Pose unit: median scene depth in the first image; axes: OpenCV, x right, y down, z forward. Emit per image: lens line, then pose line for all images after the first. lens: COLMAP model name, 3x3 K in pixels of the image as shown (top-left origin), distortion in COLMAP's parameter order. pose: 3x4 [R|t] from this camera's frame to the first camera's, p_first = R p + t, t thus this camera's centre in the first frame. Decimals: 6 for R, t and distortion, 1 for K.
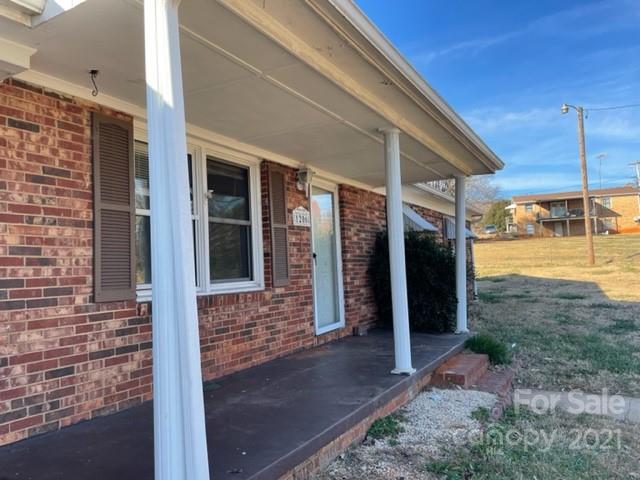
lens RADIAL K [[483.1, 0, 325.9], [0, 483.1, 243.7], [0, 0, 1]] dist [0.102648, -0.129135]
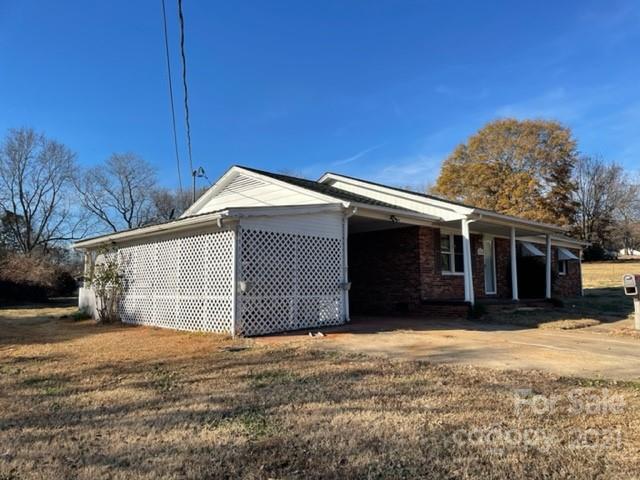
lens RADIAL K [[483.1, 0, 325.9], [0, 483.1, 243.7], [0, 0, 1]] dist [0.102648, -0.129135]
pose [[0.954375, 0.004697, -0.298574, -0.070752], [-0.014858, 0.999385, -0.031770, 0.003059], [0.298241, 0.034757, 0.953858, -2.288700]]
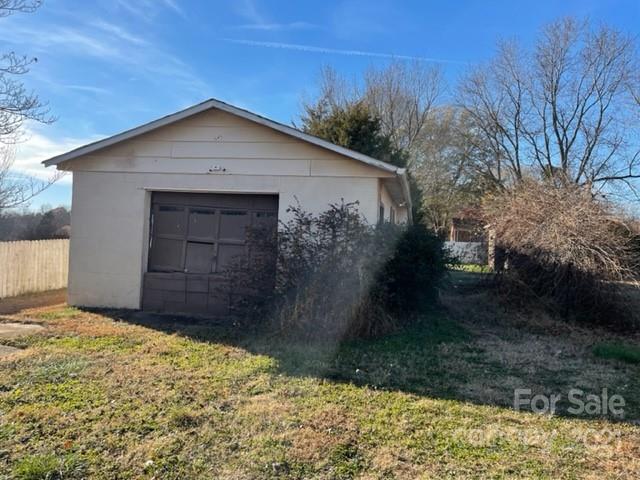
lens RADIAL K [[483.5, 0, 324.7], [0, 483.5, 235.4], [0, 0, 1]] dist [0.100980, -0.128289]
pose [[0.258928, 0.046245, -0.964789, -3.017505], [-0.006033, 0.998911, 0.046261, 0.149730], [0.965878, -0.006158, 0.258925, 0.427911]]
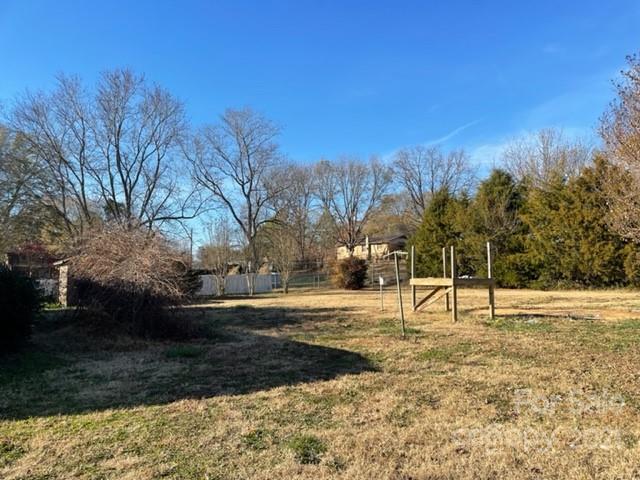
lens RADIAL K [[483.1, 0, 325.9], [0, 483.1, 243.7], [0, 0, 1]] dist [0.102648, -0.129135]
pose [[0.892792, 0.002322, -0.450464, -2.769835], [-0.007208, 0.999932, -0.009131, 0.117149], [0.450412, 0.011399, 0.892748, 0.140026]]
